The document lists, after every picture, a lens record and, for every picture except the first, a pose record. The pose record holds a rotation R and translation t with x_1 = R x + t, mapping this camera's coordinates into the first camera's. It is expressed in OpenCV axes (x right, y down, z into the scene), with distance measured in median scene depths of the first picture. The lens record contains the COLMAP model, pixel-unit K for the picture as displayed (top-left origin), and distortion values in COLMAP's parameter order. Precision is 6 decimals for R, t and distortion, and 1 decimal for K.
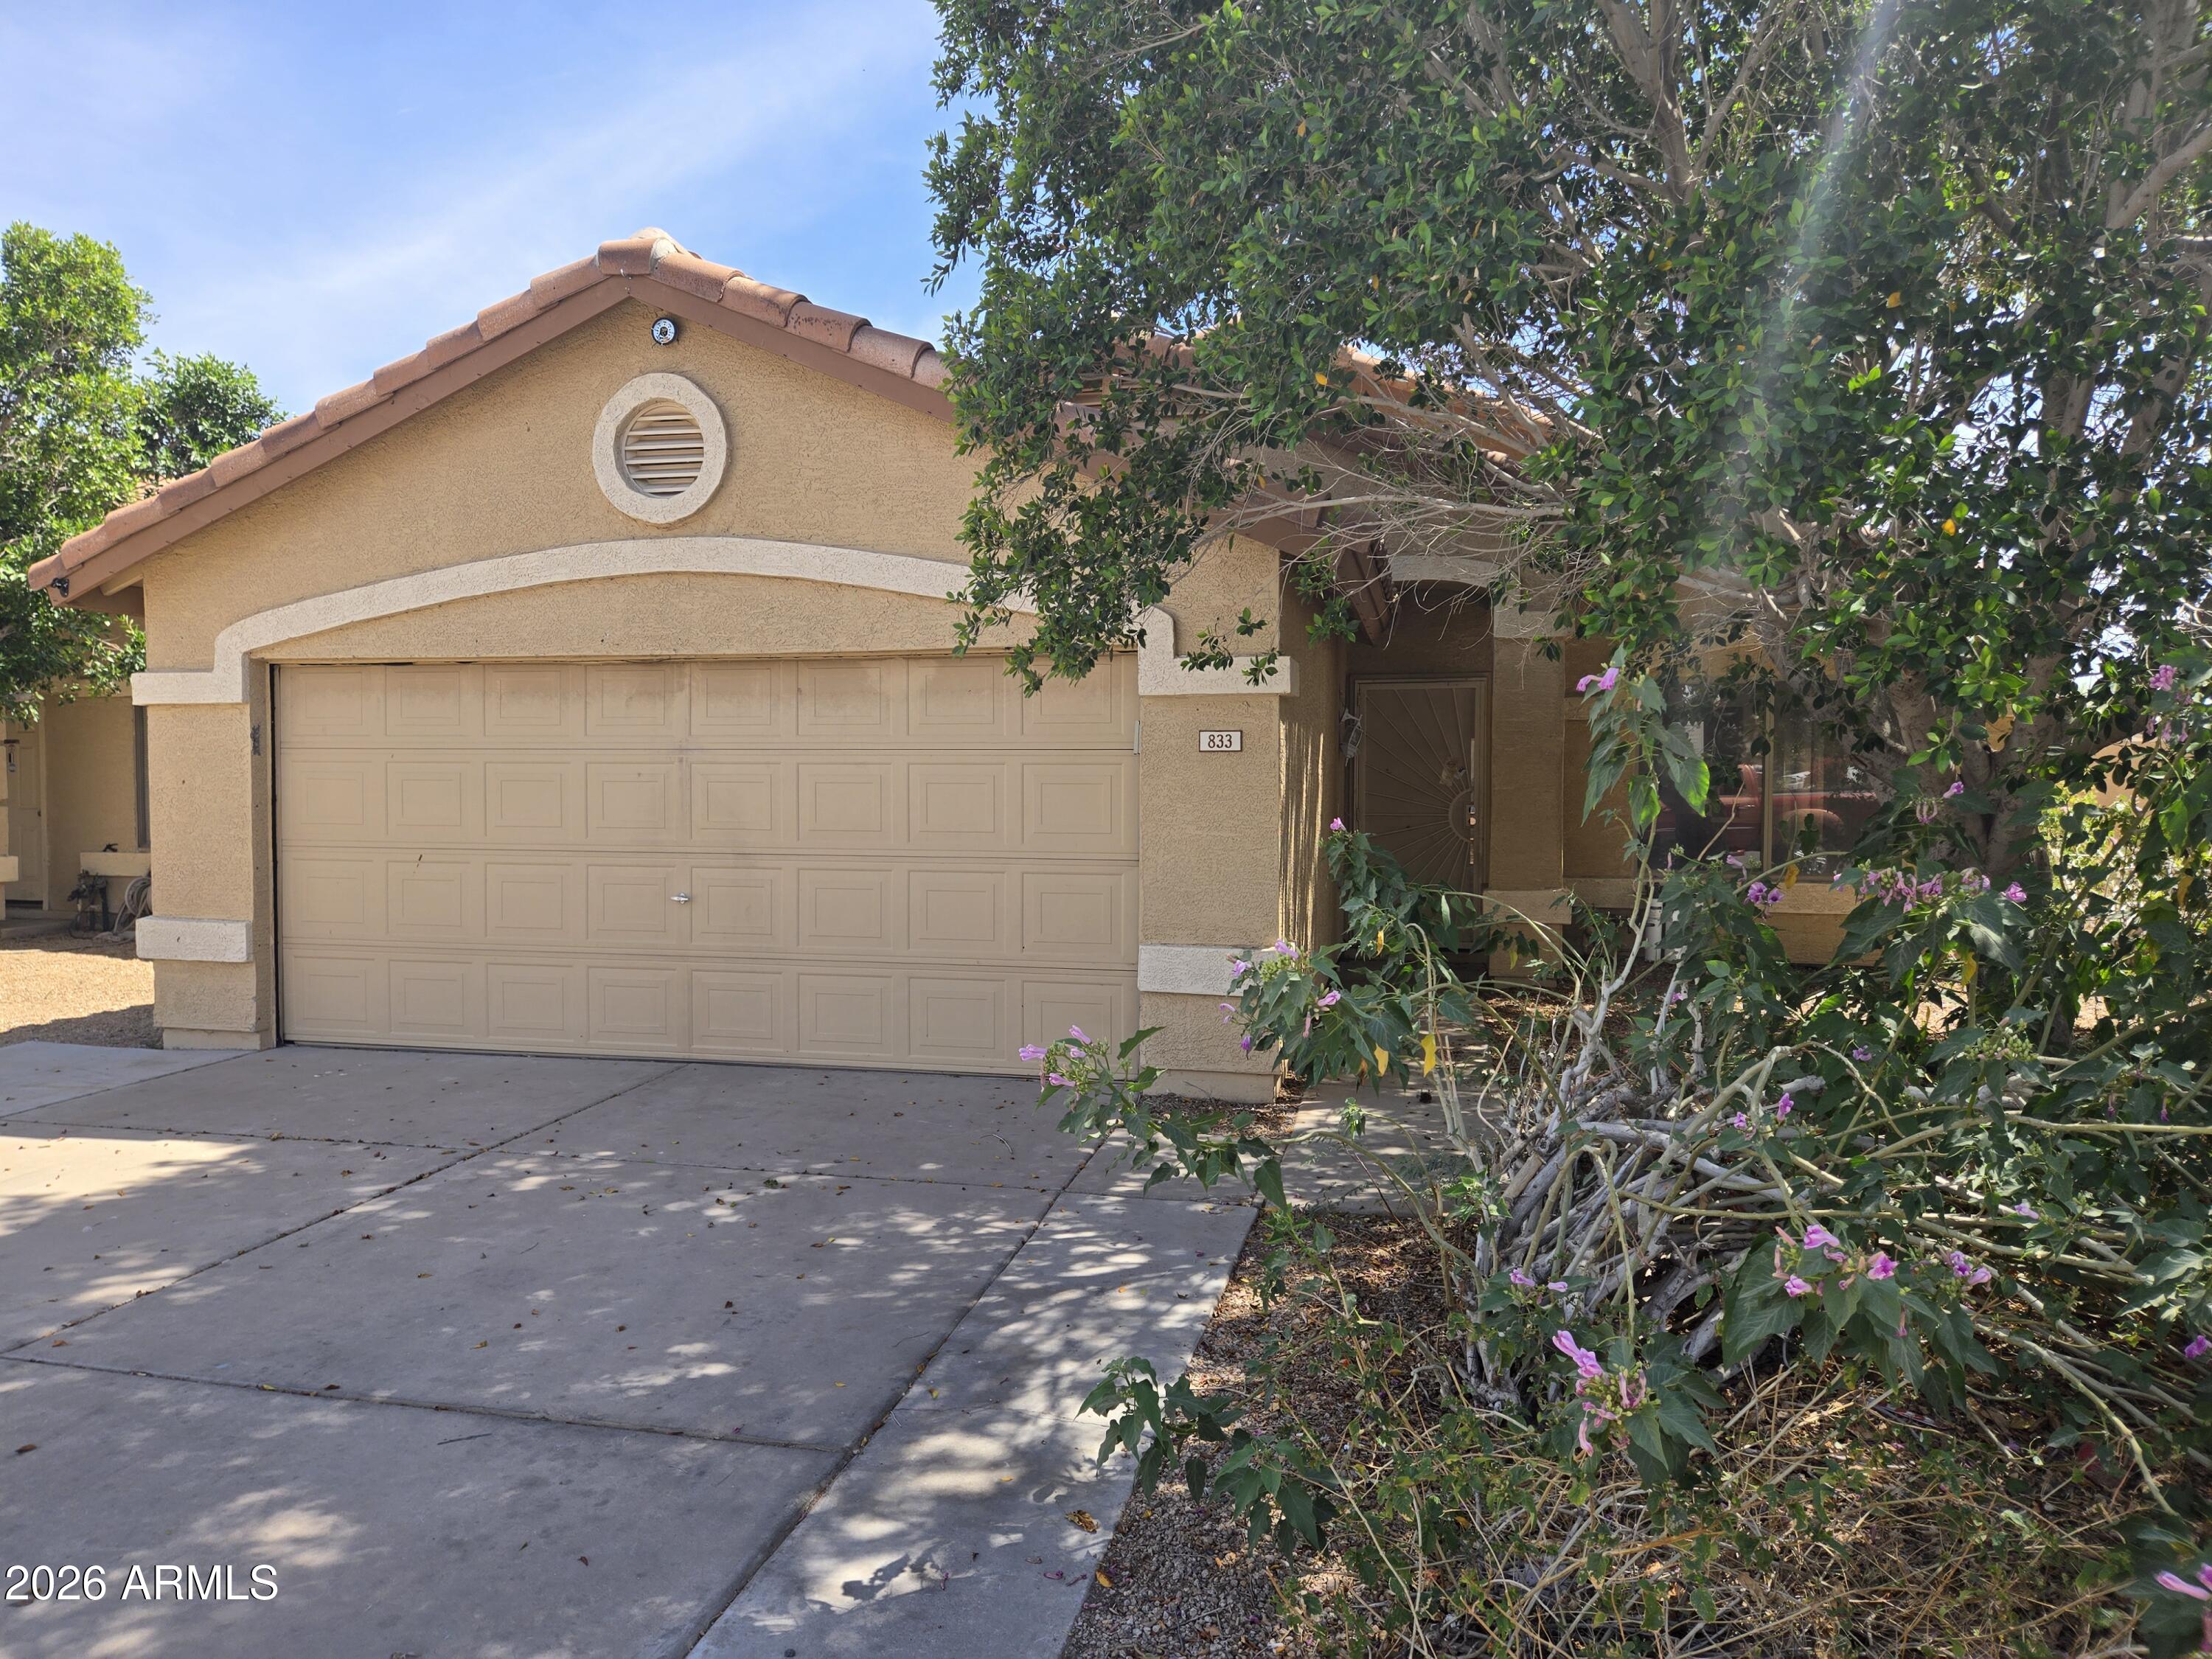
lens RADIAL K [[1471.2, 0, 1106.0], [0, 1471.2, 829.5], [0, 0, 1]] dist [0.078017, -0.068093]
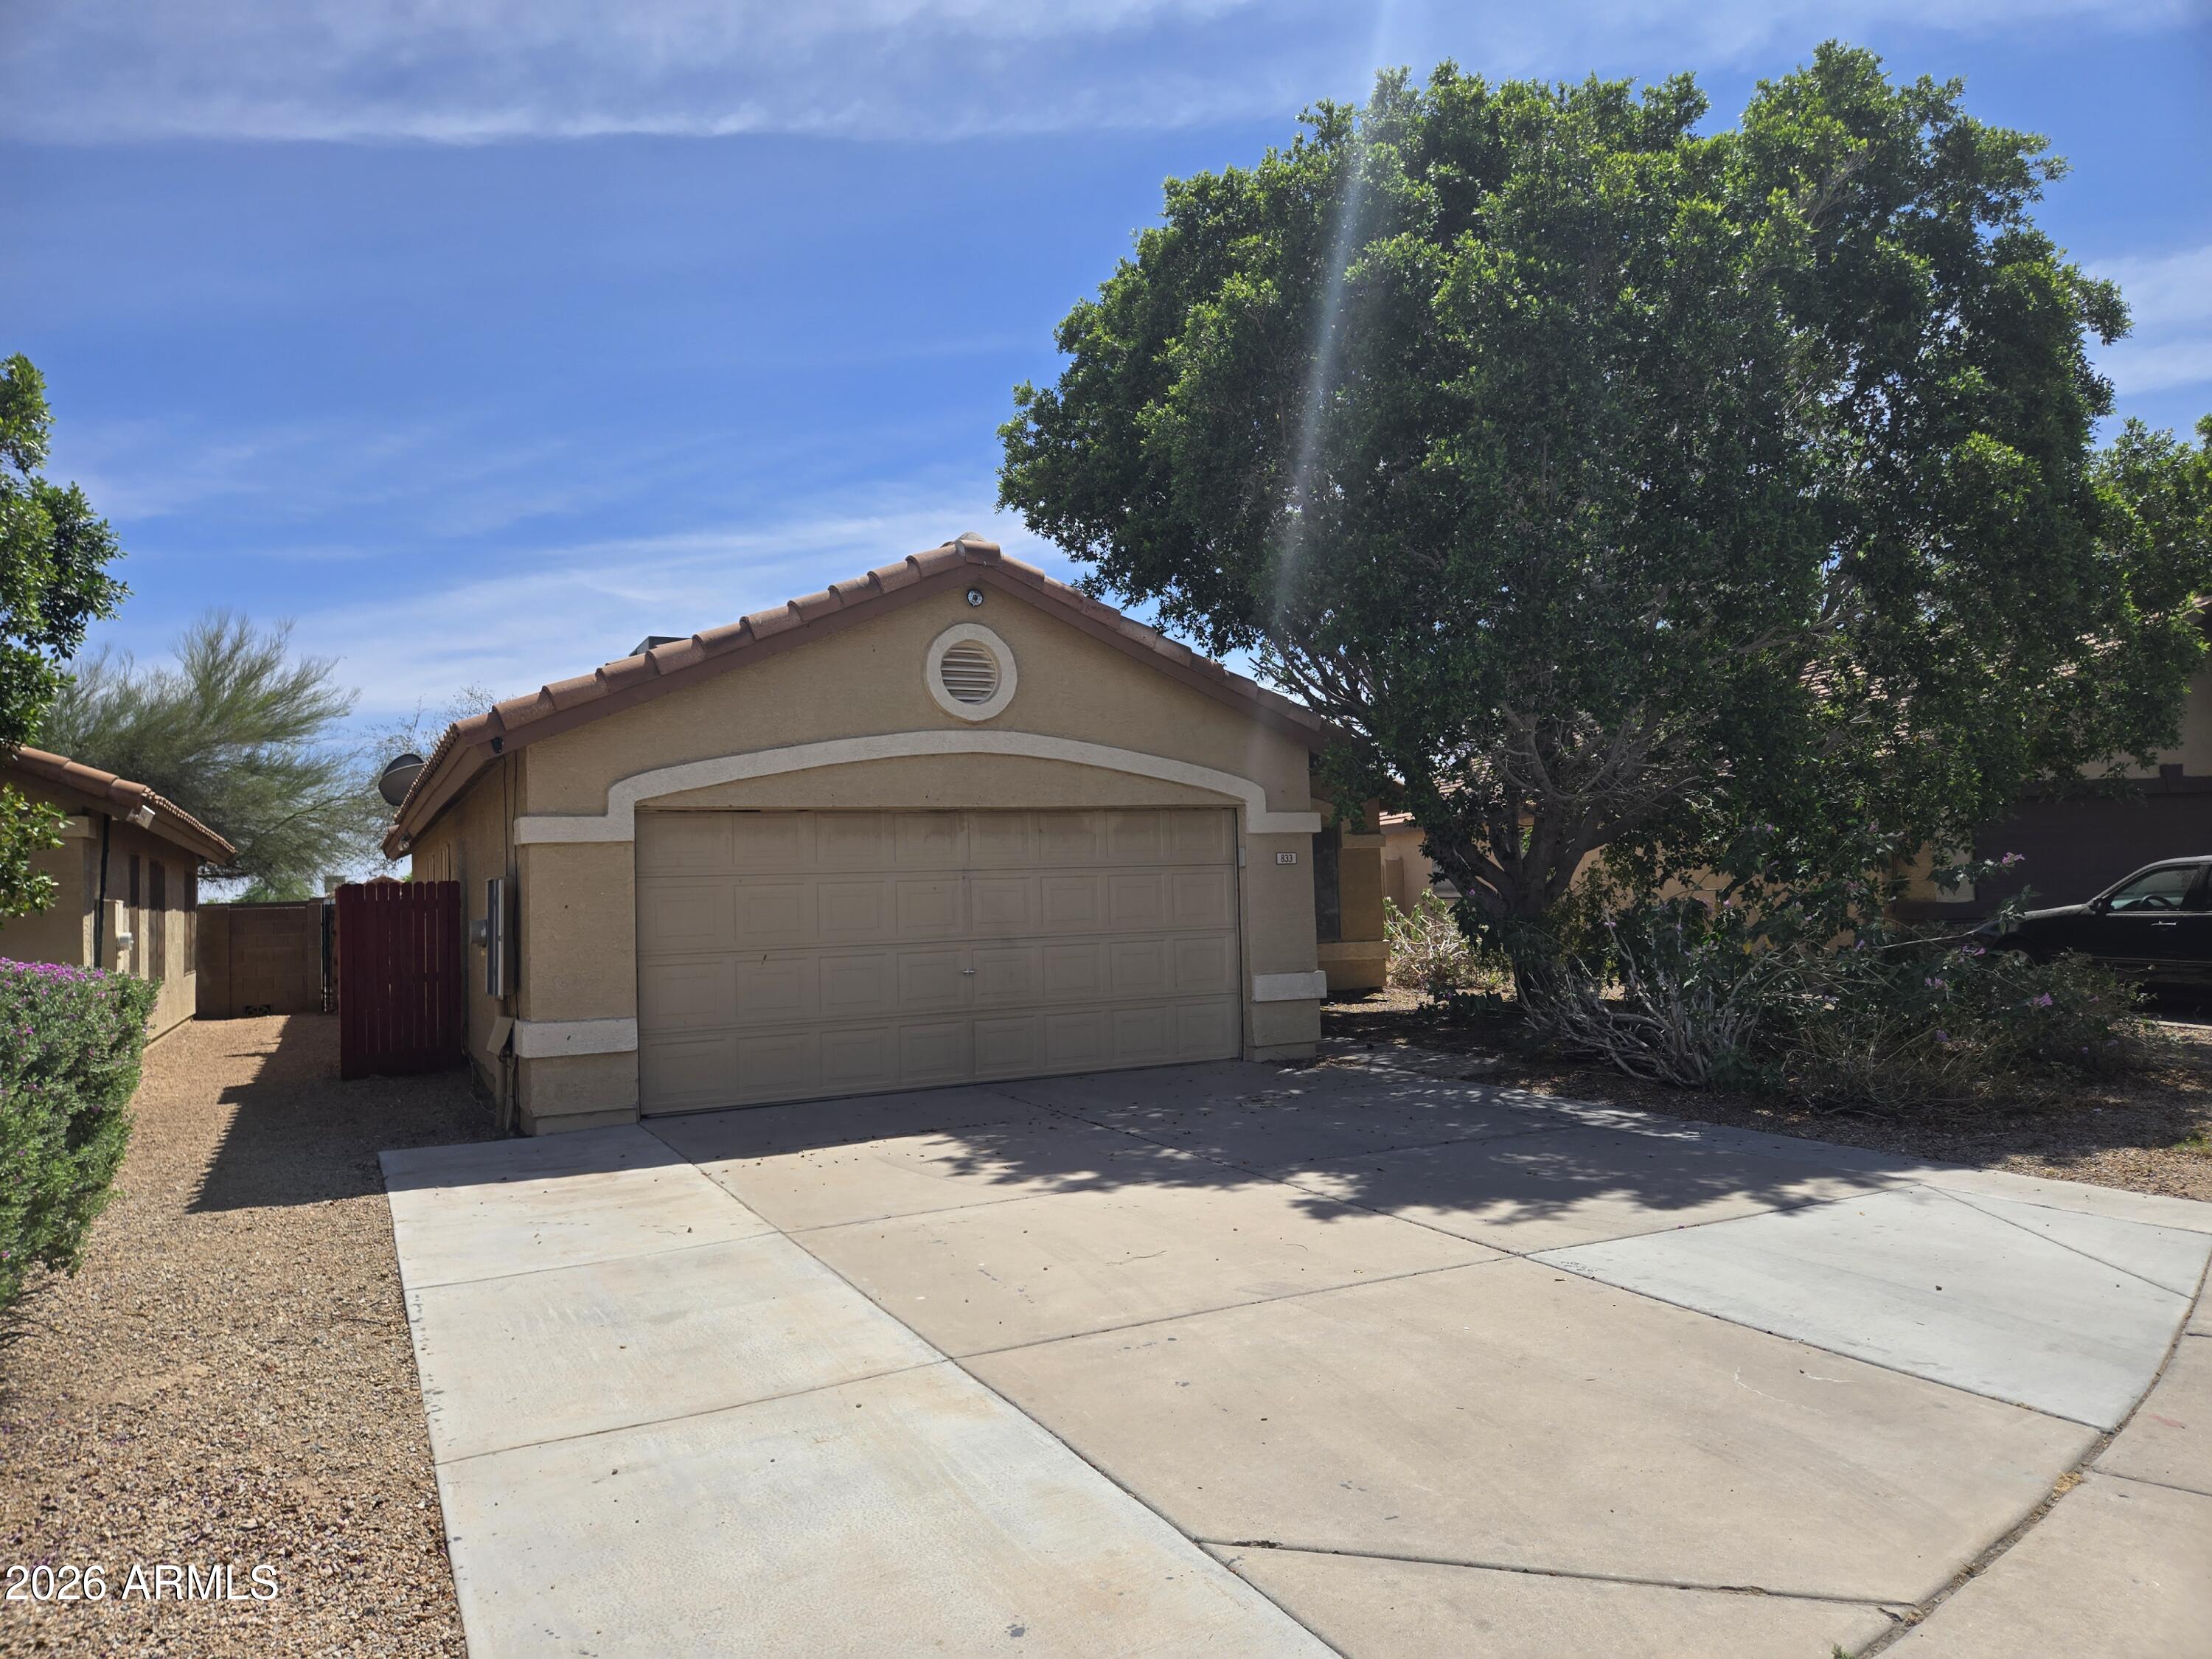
lens RADIAL K [[1471.2, 0, 1106.0], [0, 1471.2, 829.5], [0, 0, 1]] dist [0.078017, -0.068093]
pose [[0.769091, 0.003243, 0.639132, -1.119445], [0.066151, 0.994213, -0.084647, 0.038883], [-0.635707, 0.107380, 0.764425, -0.214849]]
